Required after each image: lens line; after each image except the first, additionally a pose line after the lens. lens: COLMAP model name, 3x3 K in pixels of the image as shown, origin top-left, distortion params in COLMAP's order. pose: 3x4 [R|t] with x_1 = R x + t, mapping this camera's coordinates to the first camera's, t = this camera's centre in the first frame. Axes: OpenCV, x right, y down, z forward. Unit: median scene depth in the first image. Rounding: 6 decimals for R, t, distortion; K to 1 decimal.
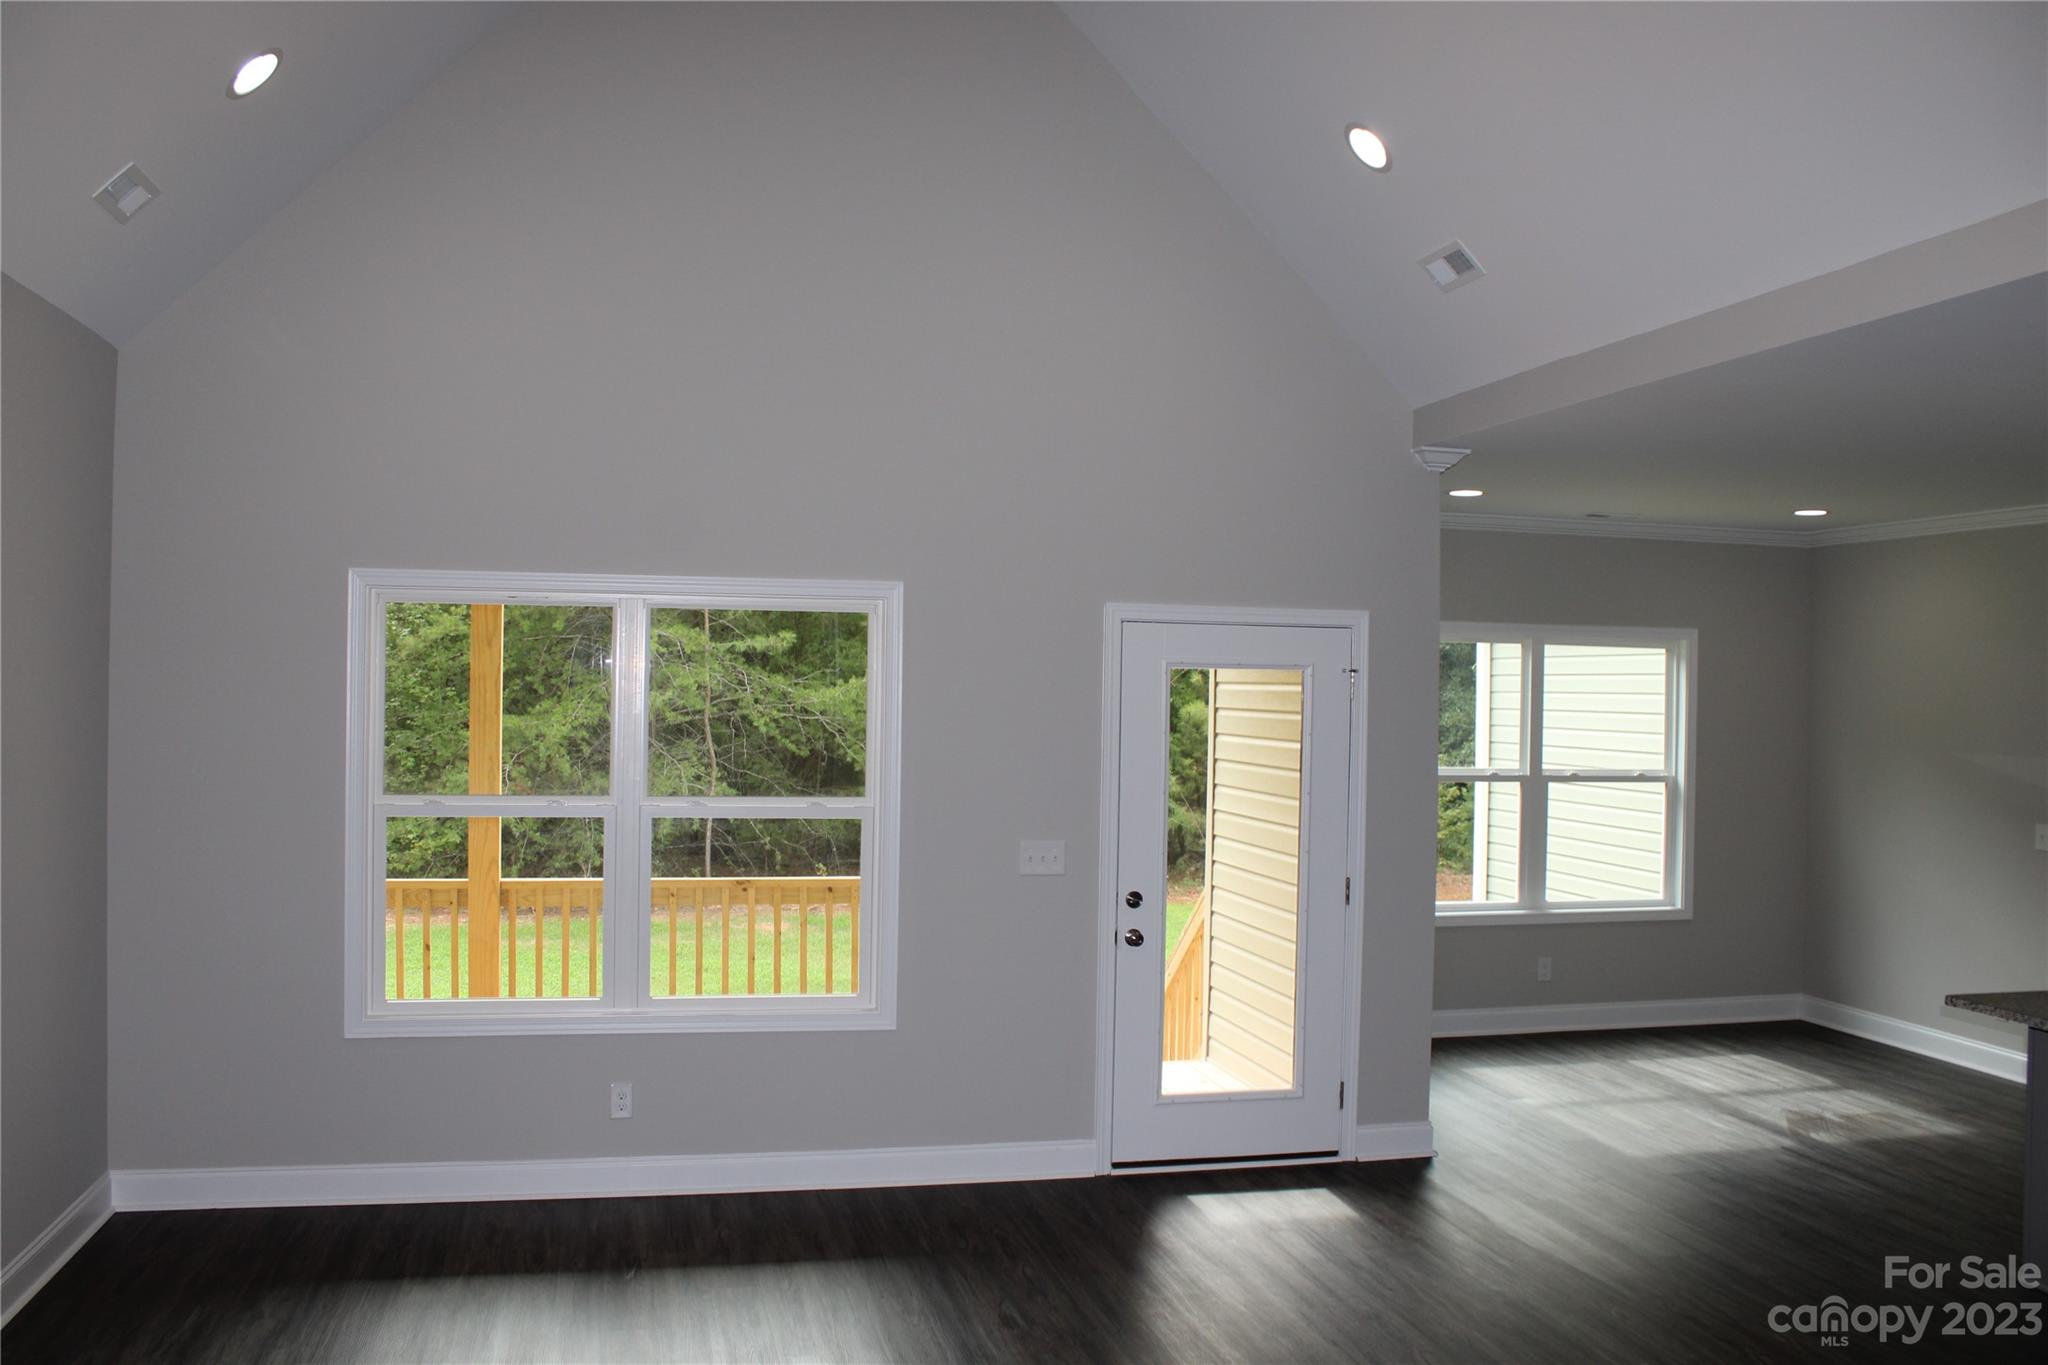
lens RADIAL K [[1719.9, 0, 1024.0], [0, 1719.9, 682.5], [0, 0, 1]] dist [-0.174171, 0.160109]
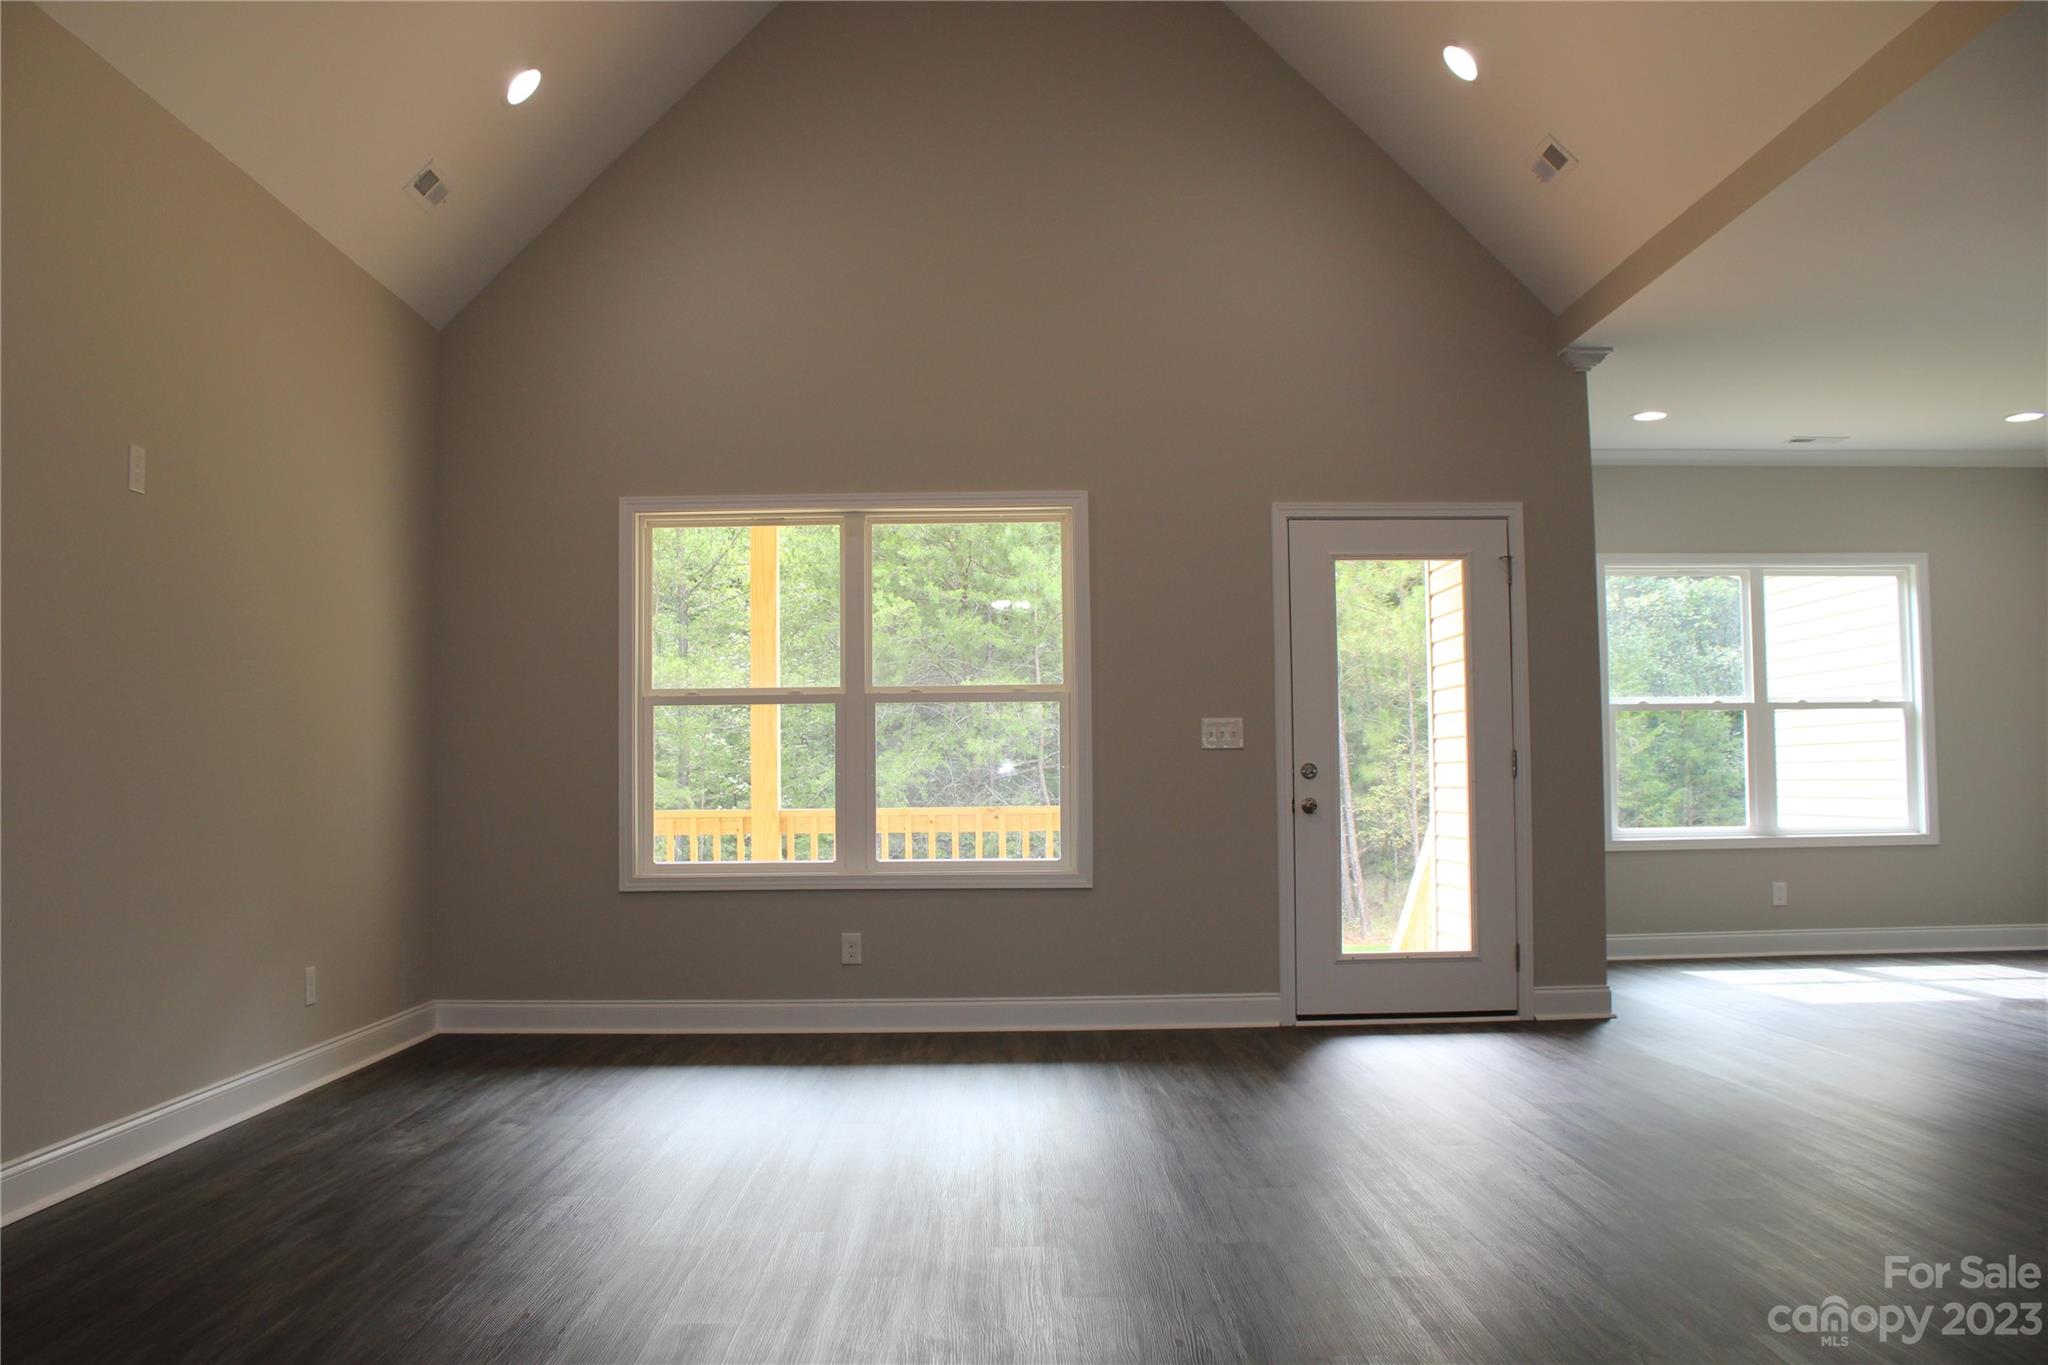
lens RADIAL K [[1698.6, 0, 1024.0], [0, 1698.6, 682.5], [0, 0, 1]] dist [-0.173082, 0.219145]
pose [[0.978588, -0.036858, -0.202502, 0.070313], [0.028475, 0.998619, -0.044158, 0.073979], [0.203850, 0.037446, 0.978286, -0.065910]]
